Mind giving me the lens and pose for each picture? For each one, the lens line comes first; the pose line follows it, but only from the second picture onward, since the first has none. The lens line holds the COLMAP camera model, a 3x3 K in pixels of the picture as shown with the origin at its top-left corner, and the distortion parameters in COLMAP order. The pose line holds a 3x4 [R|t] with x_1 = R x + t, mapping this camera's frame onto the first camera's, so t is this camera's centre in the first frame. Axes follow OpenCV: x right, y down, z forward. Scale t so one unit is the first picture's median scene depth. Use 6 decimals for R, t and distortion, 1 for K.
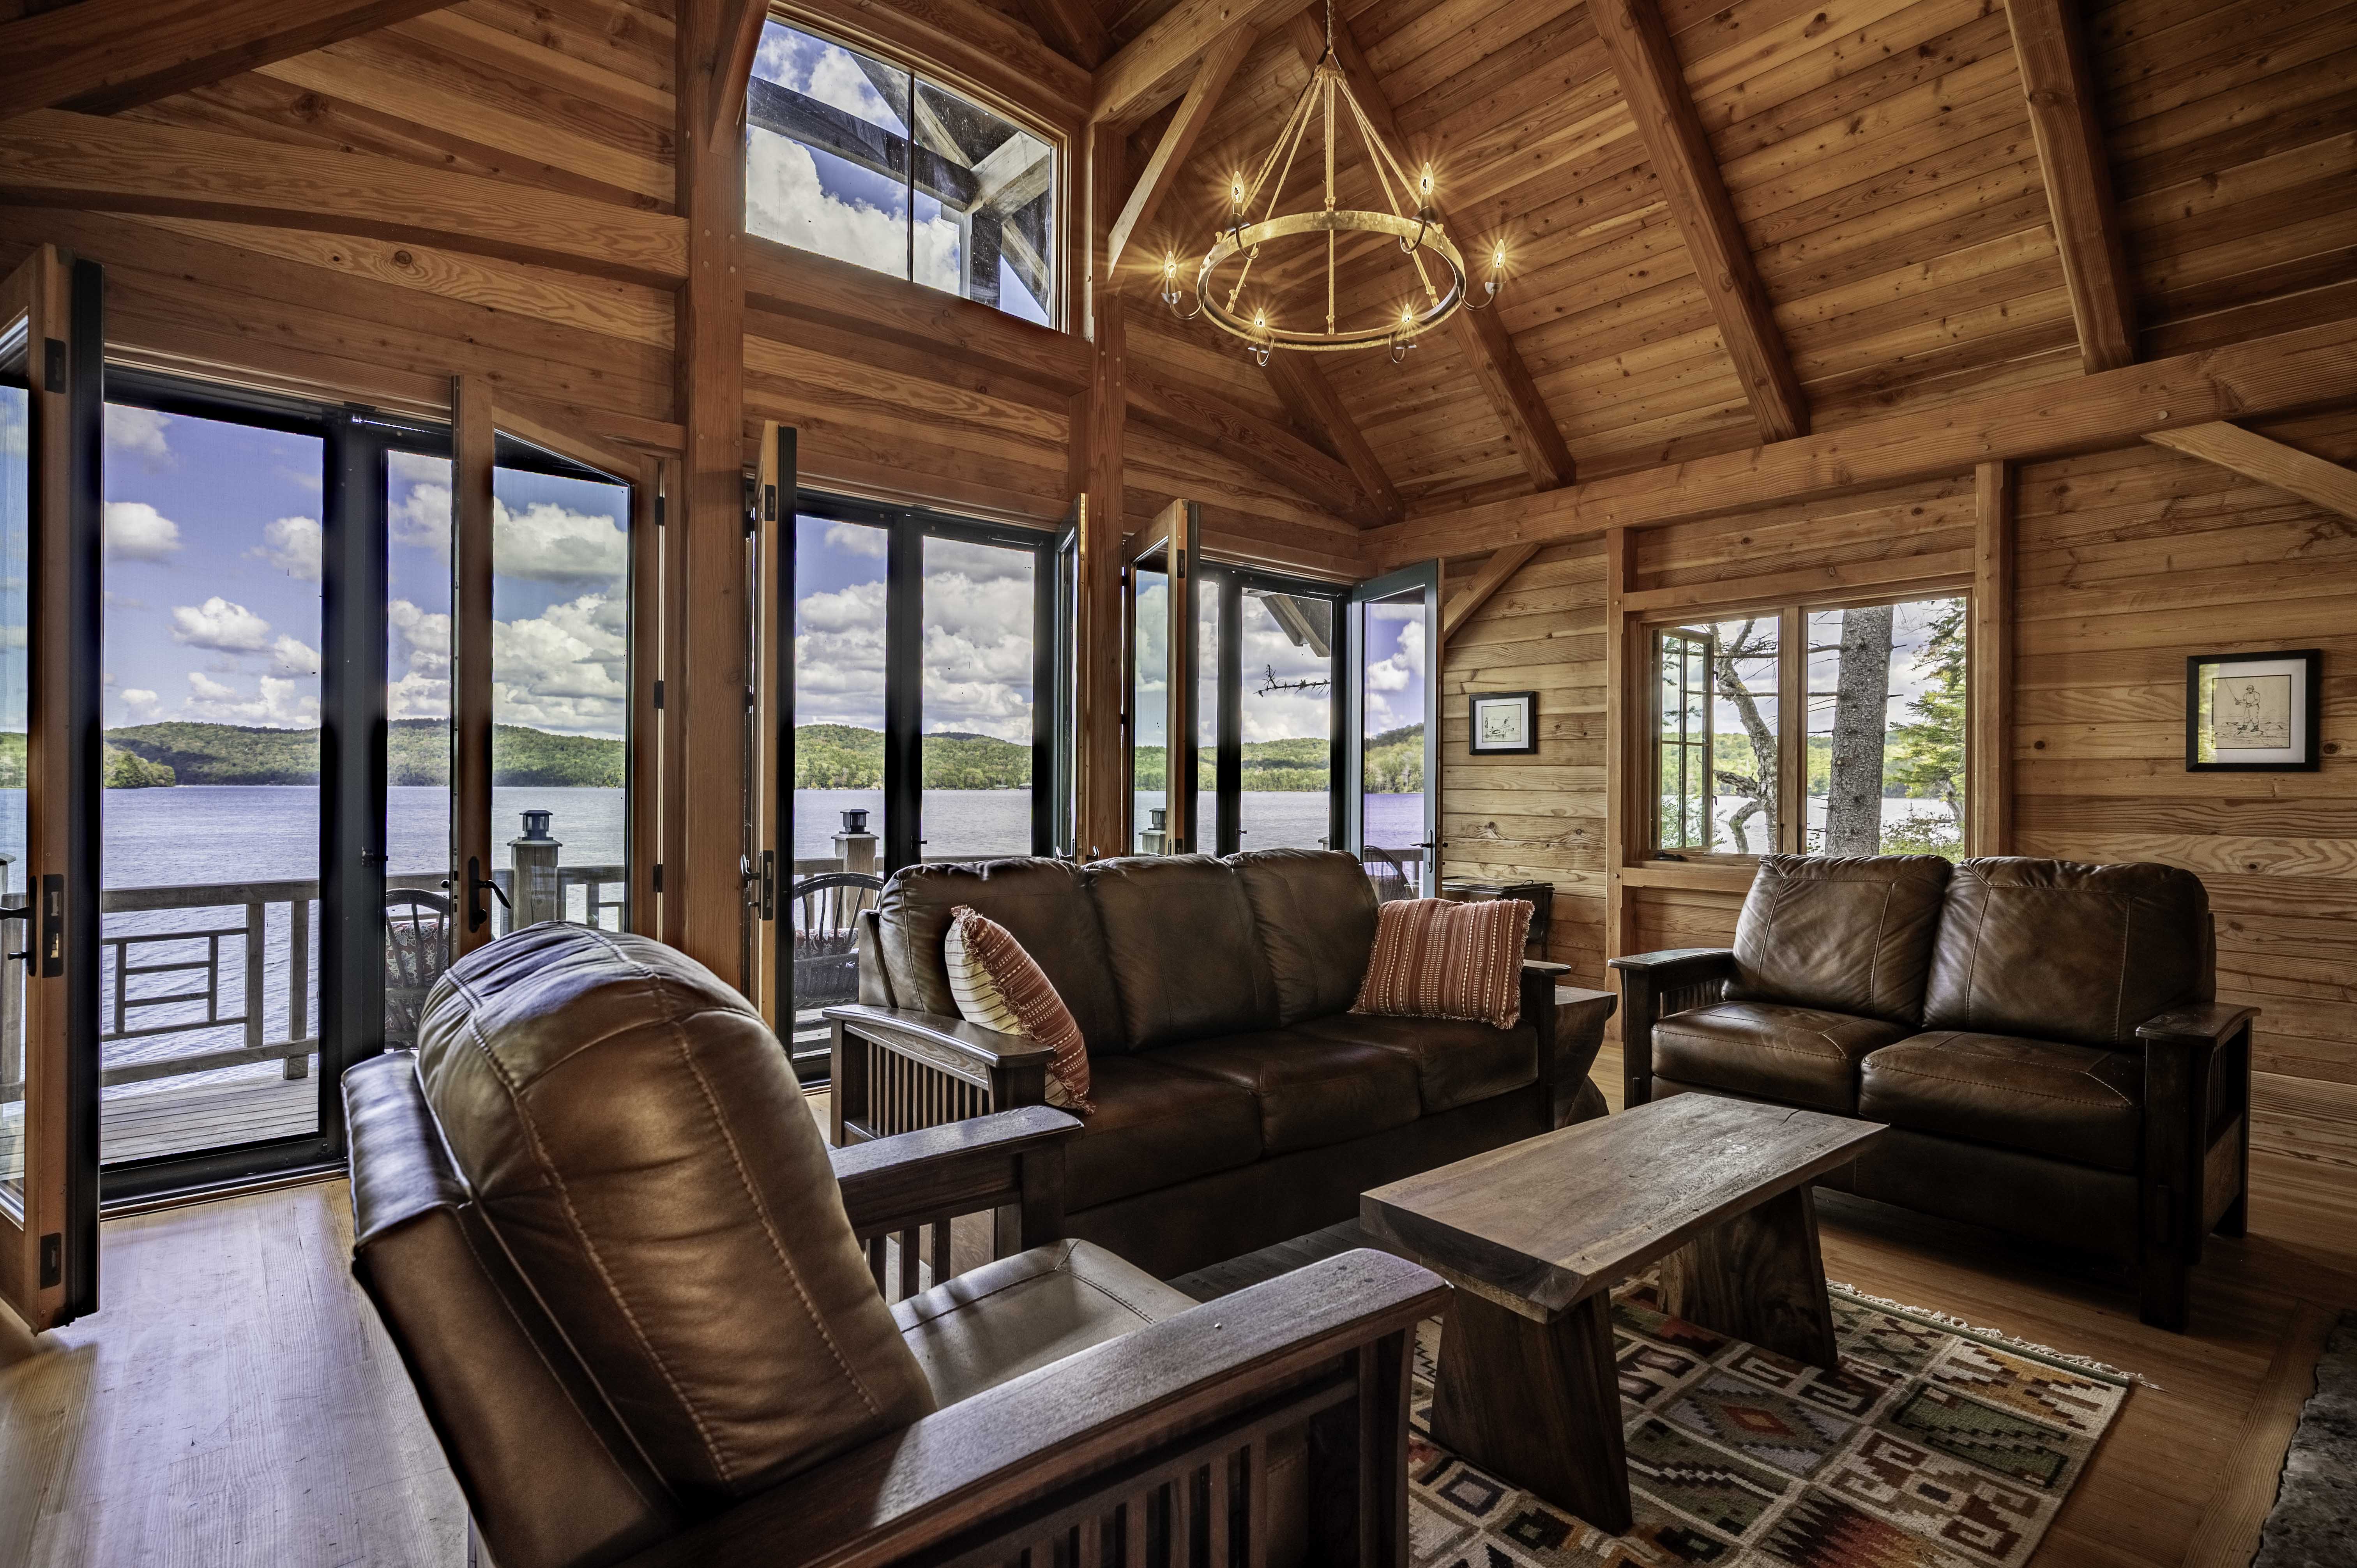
lens RADIAL K [[1150.0, 0, 1178.5], [0, 1150.0, 784.0], [0, 0, 1]] dist [-0.000877, -0.000459]
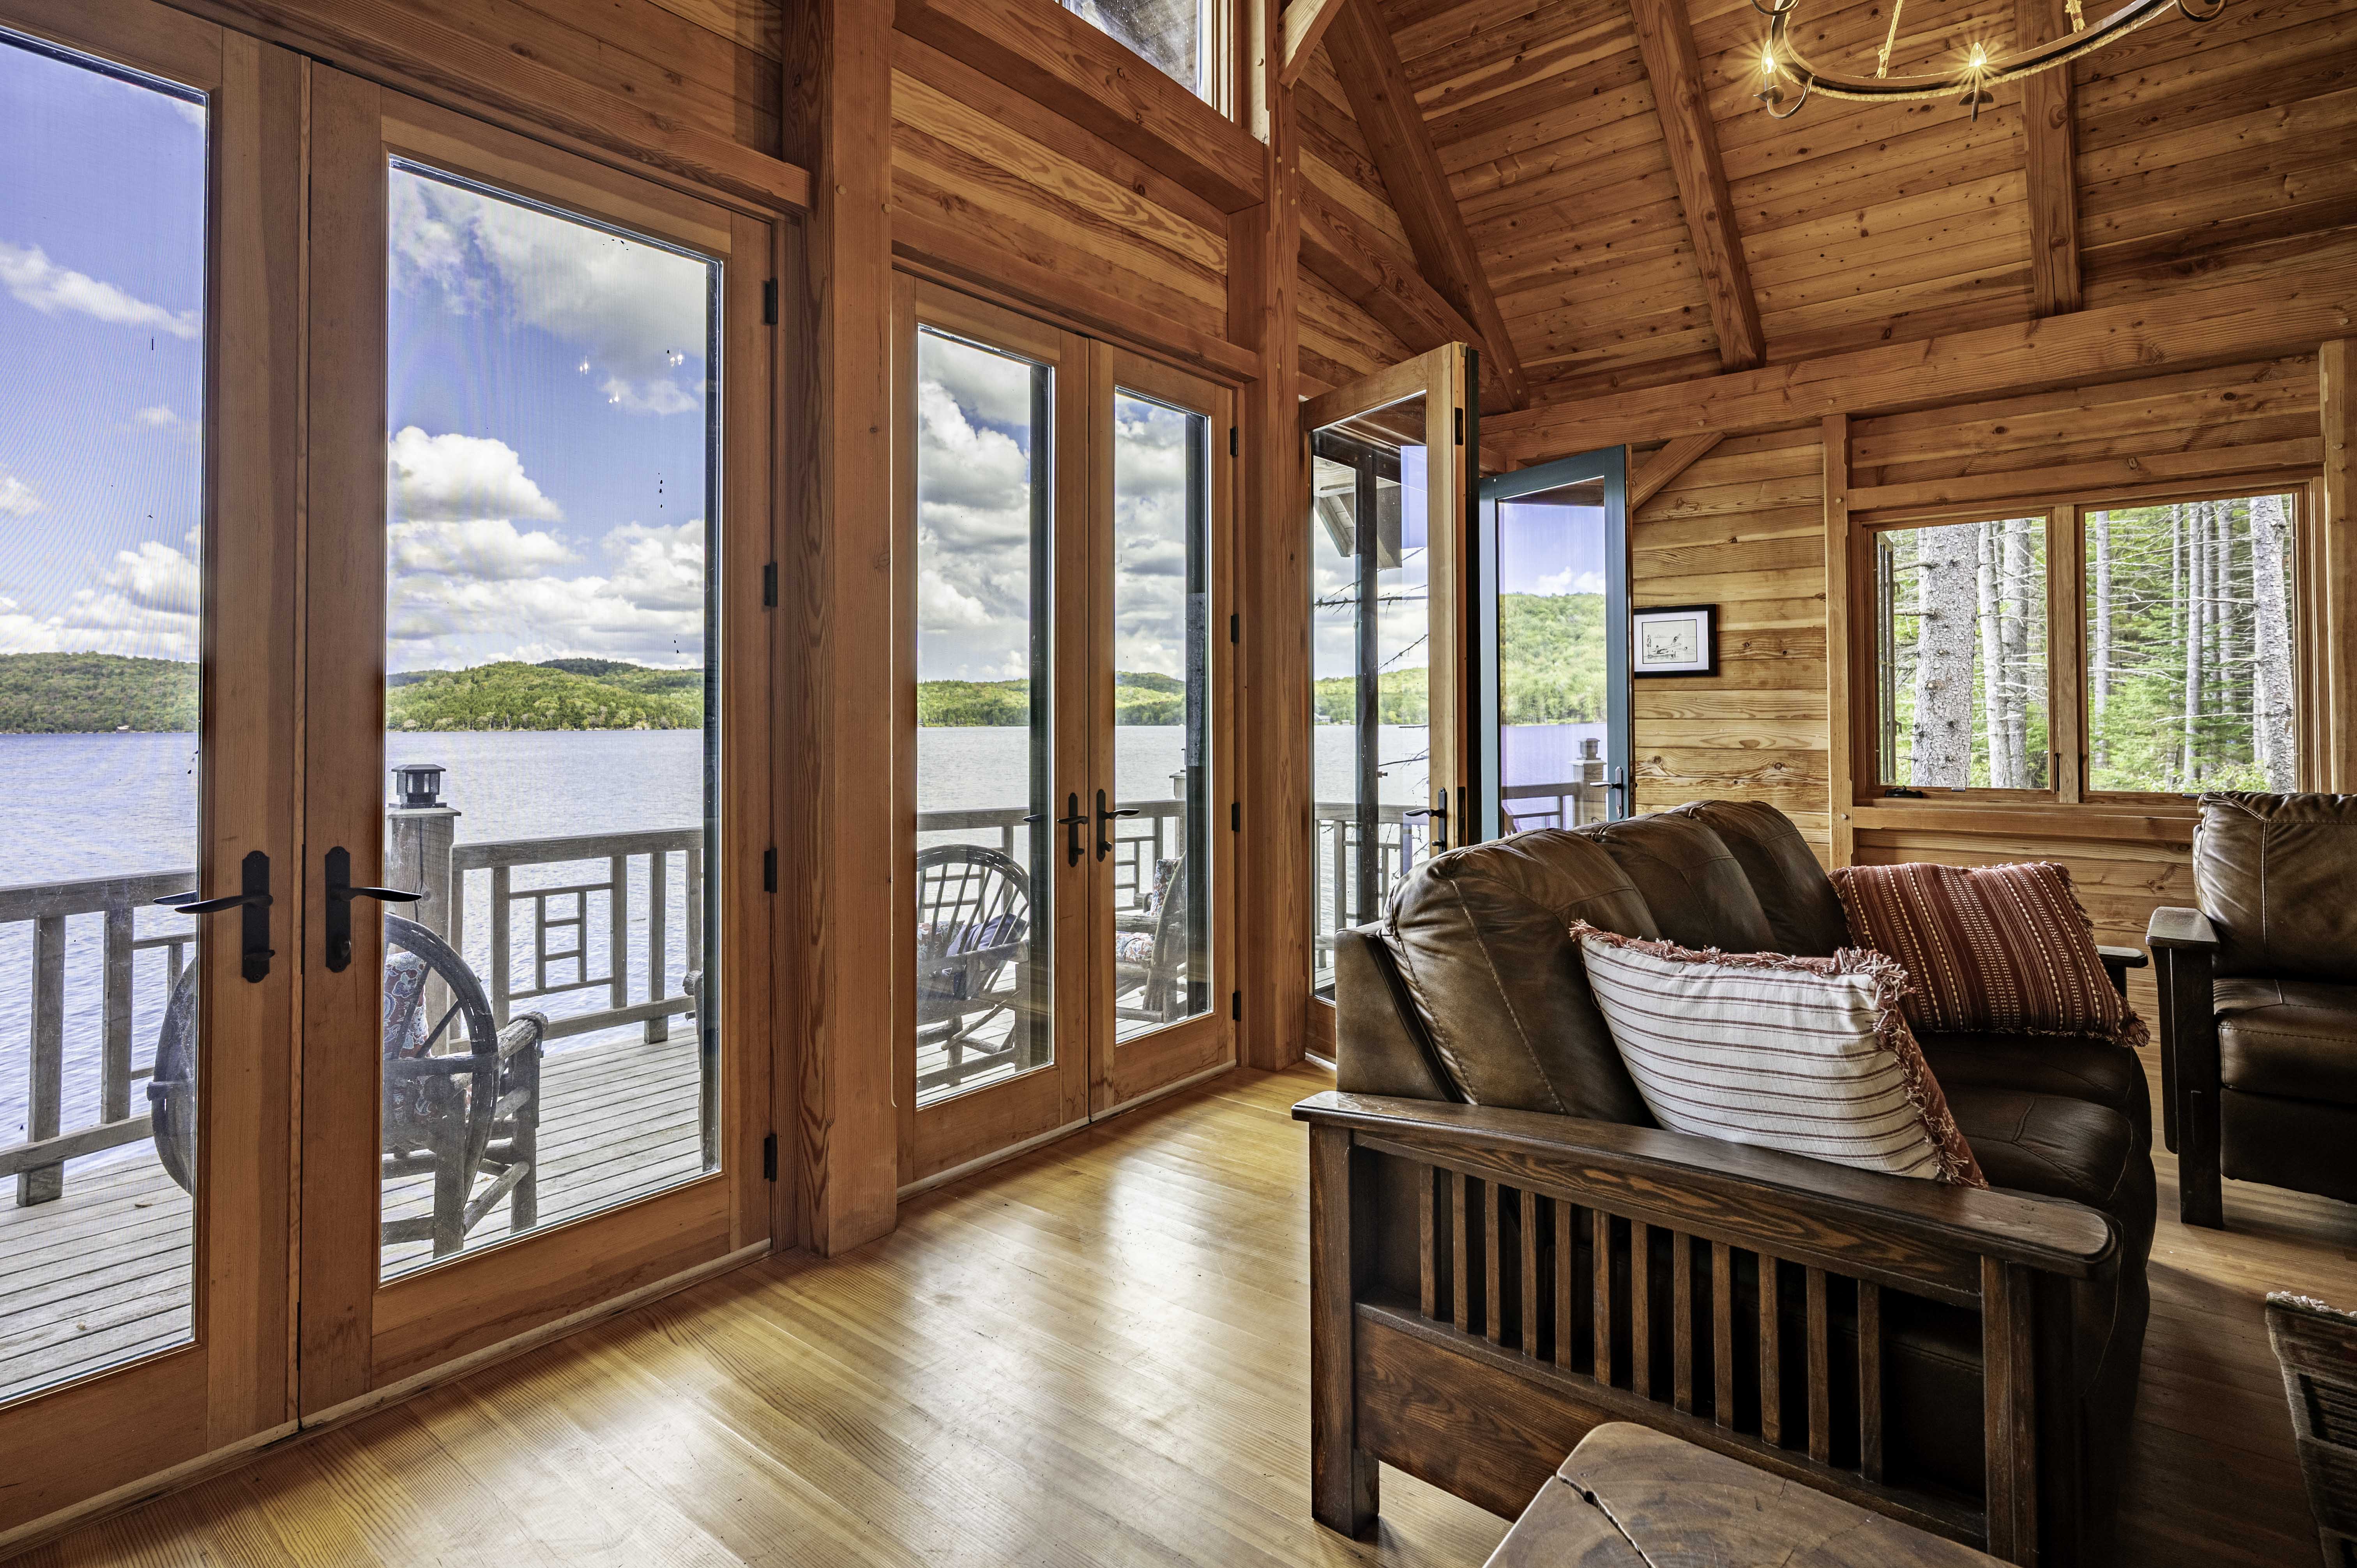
lens RADIAL K [[1209.4, 0, 1277.2], [0, 1209.4, 694.9], [0, 0, 1]] dist [0.002046, 0.000863]
pose [[0.980123, -0.008551, 0.198206, -0.275013], [0.012249, 0.999773, -0.017438, -0.000682], [-0.198012, 0.019519, 0.980005, 0.250095]]
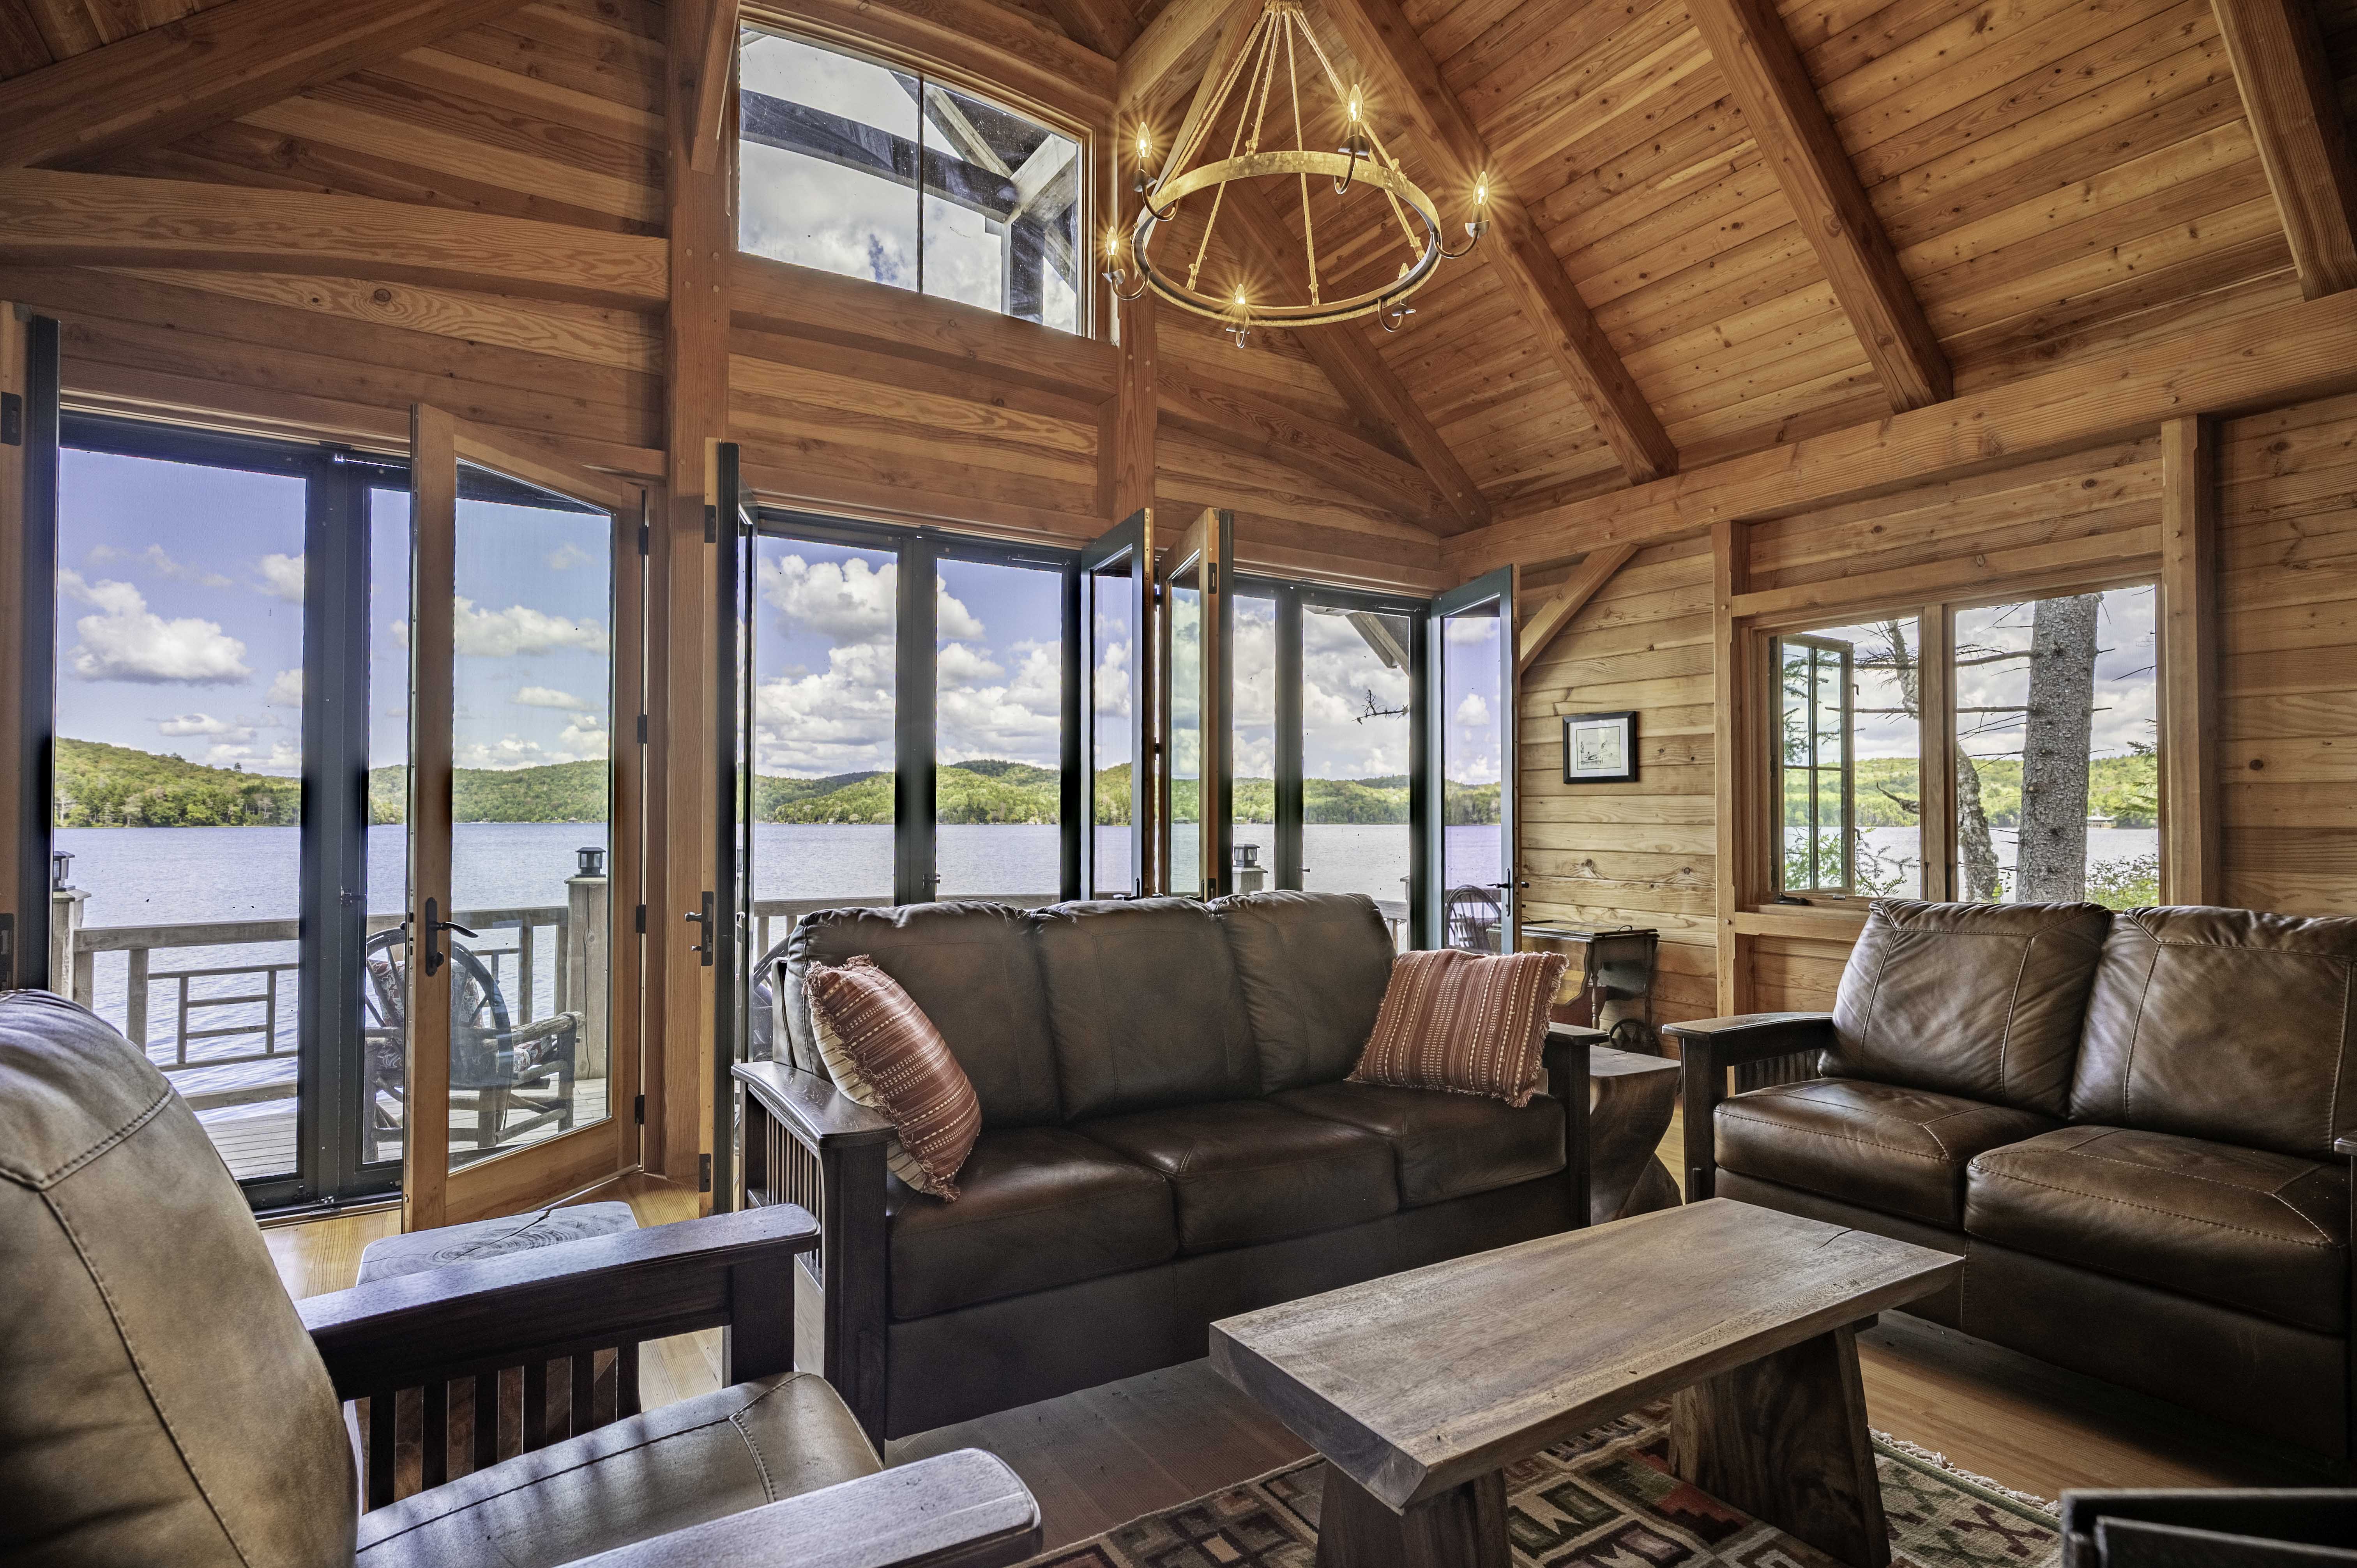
lens RADIAL K [[1187.0, 0, 1144.0], [0, 1187.0, 796.1], [0, 0, 1]] dist [-0.000259, -0.000315]
pose [[0.989302, -0.007698, -0.145680, 0.098882], [0.005031, 0.999813, -0.018667, -0.000344], [0.145796, 0.017734, 0.989156, 0.065439]]
